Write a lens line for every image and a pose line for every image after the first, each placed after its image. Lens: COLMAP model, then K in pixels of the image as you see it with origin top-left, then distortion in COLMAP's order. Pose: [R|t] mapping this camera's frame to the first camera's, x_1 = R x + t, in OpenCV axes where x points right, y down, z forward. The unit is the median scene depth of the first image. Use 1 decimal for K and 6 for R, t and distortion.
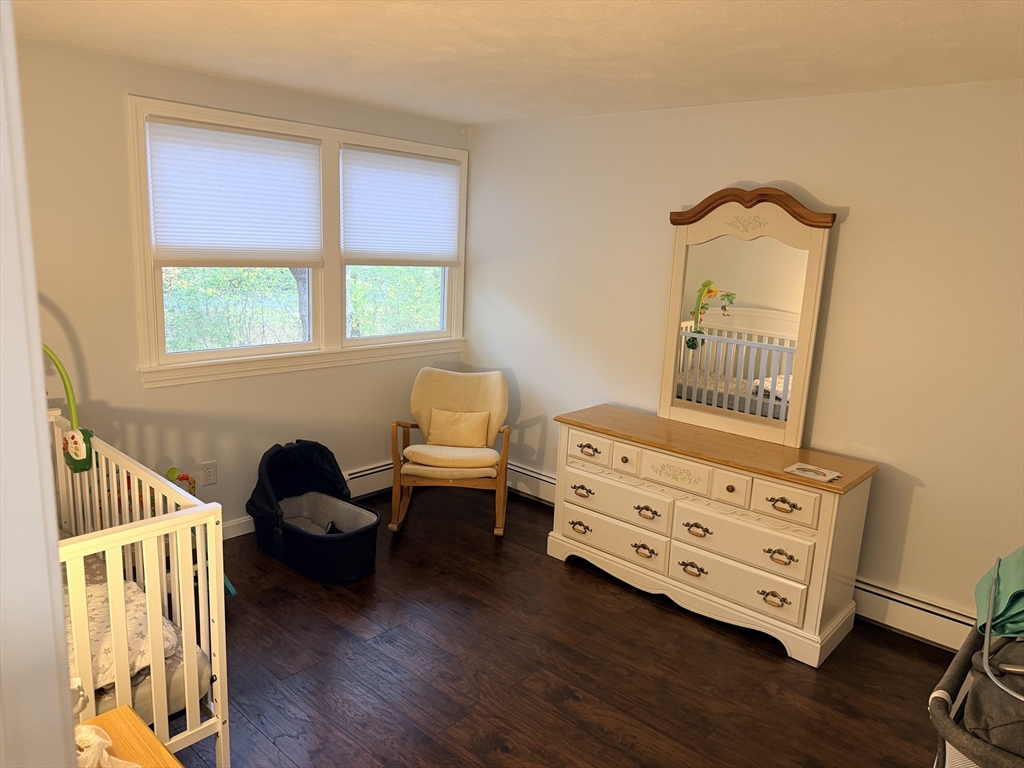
lens RADIAL K [[702.5, 0, 509.0], [0, 702.5, 382.0], [0, 0, 1]] dist [0.020740, -0.038781]
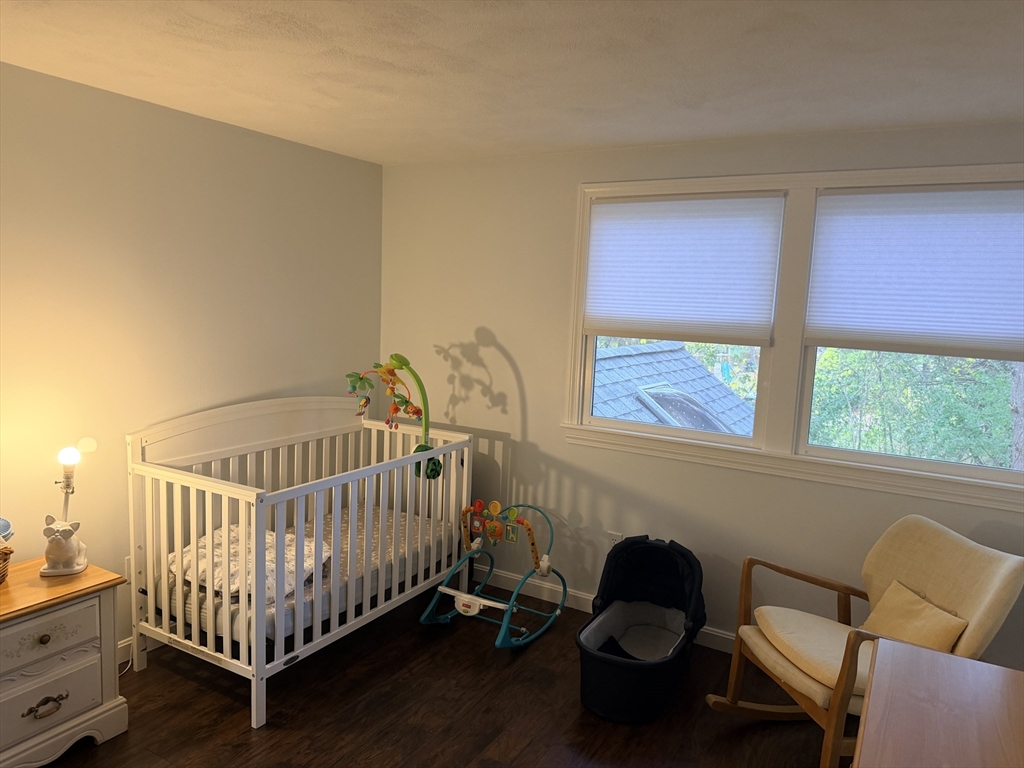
lens RADIAL K [[702.5, 0, 509.9], [0, 702.5, 385.1], [0, 0, 1]] dist [0.020740, -0.038781]
pose [[0.215747, 0.083611, -0.972863, 0.486933], [-0.226345, 0.973472, 0.033468, -0.087576], [0.949853, 0.212982, 0.228948, 0.593261]]
